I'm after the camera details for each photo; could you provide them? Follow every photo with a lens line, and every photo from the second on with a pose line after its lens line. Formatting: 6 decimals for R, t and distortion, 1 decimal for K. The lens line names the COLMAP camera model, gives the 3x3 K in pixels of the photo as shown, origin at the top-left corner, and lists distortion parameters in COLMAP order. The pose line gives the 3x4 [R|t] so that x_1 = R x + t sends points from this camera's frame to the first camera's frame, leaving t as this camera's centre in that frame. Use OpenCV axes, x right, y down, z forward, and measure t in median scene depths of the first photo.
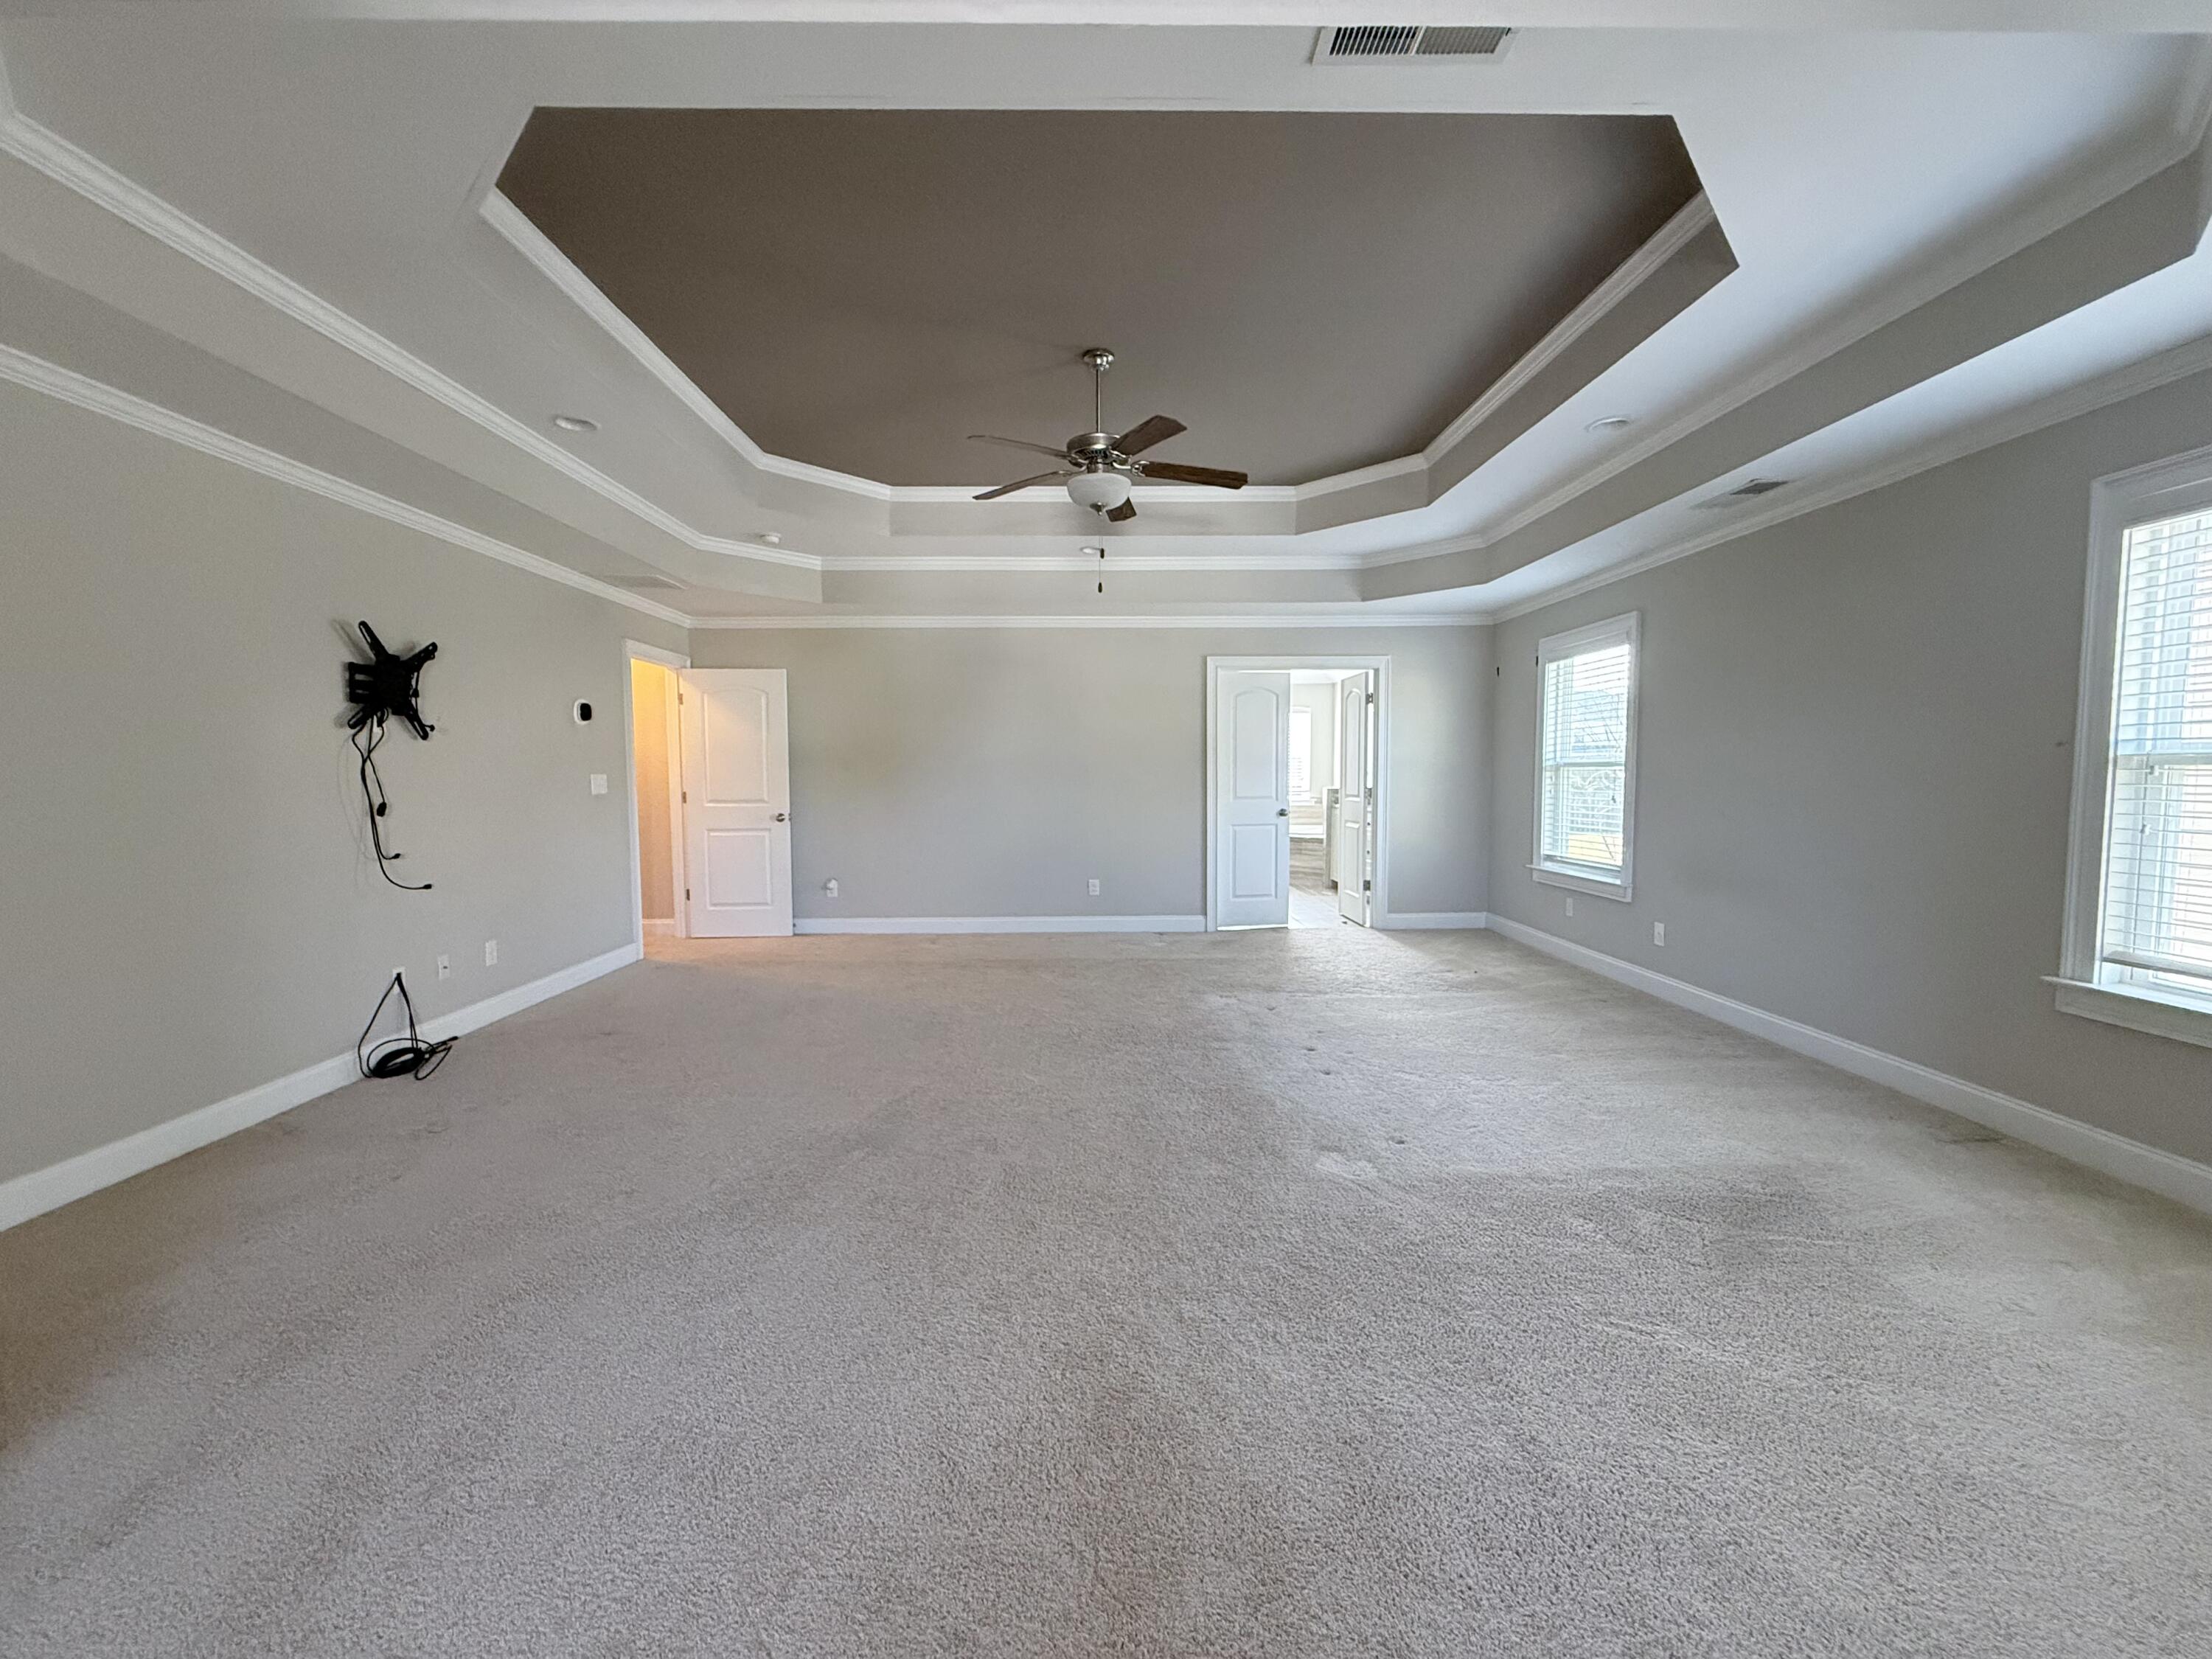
lens RADIAL K [[895.5, 0, 1113.4], [0, 895.5, 822.7], [0, 0, 1]] dist [0.000755, -0.000223]
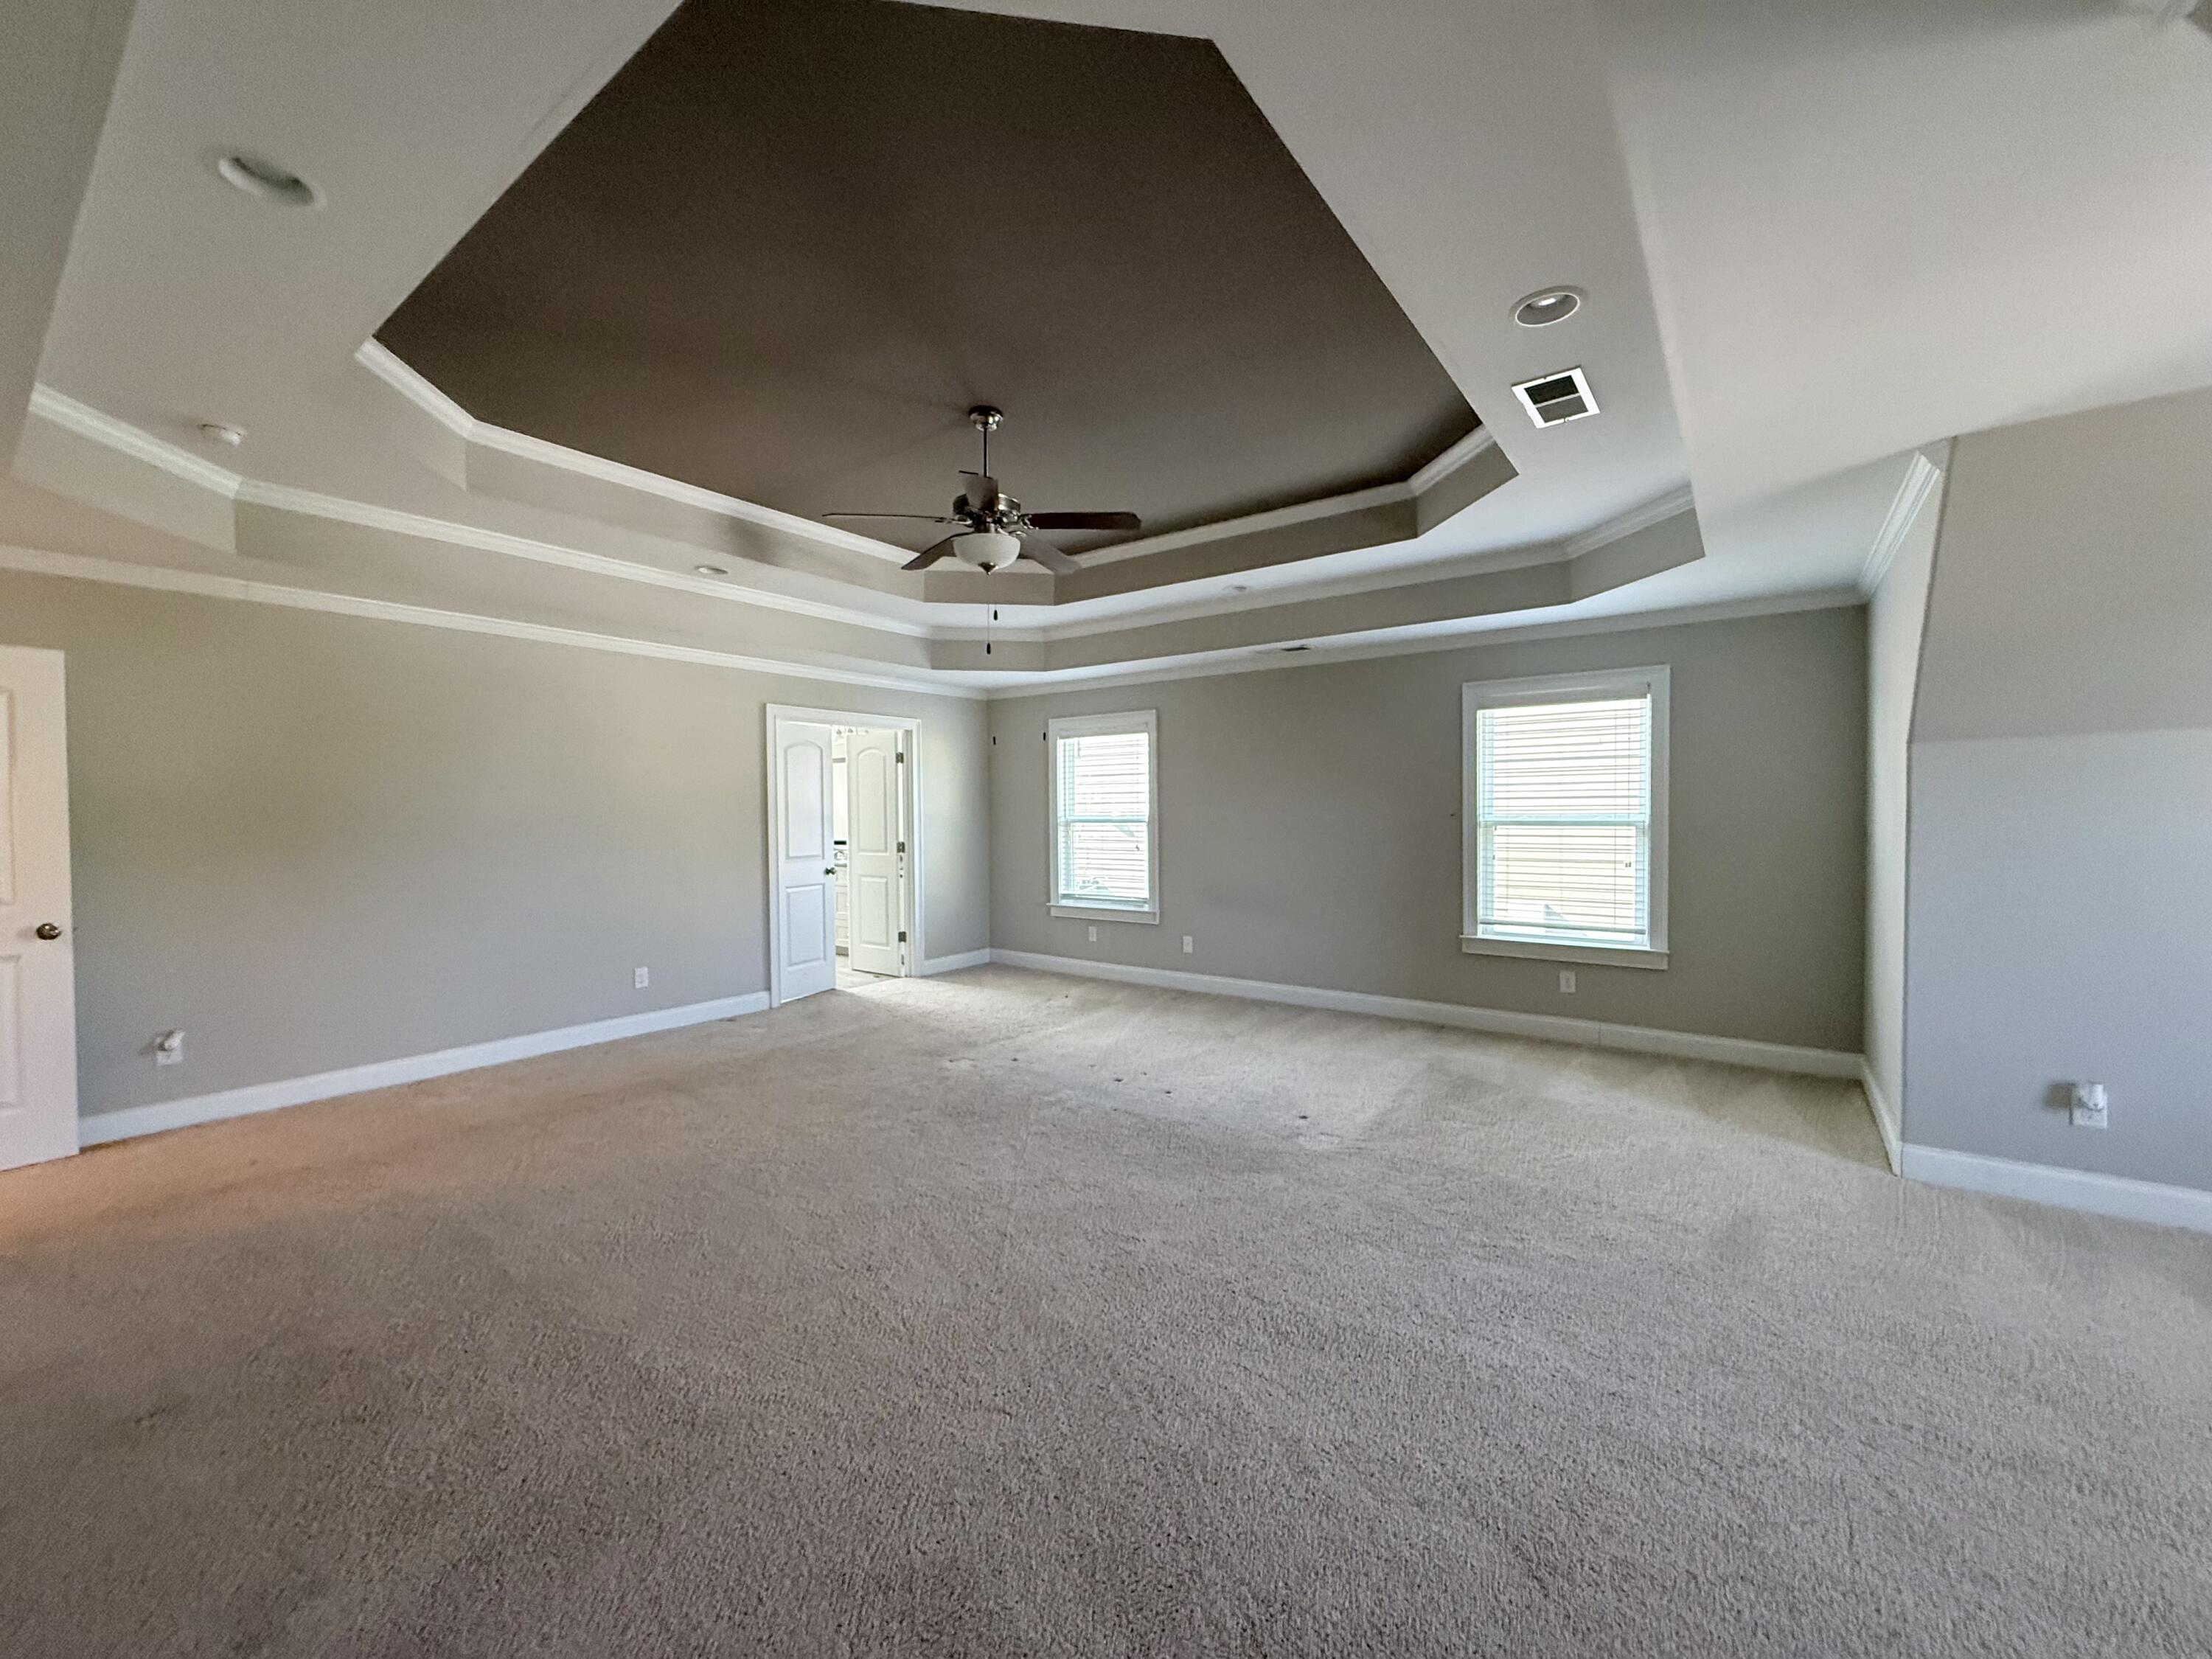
lens RADIAL K [[870.8, 0, 1134.8], [0, 870.8, 812.6], [0, 0, 1]] dist [0.001736, -0.000249]
pose [[0.604813, 0.000346, 0.796368, -0.419705], [0.048847, 0.998101, -0.037532, -0.026553], [-0.794868, 0.061600, 0.603647, 0.198048]]
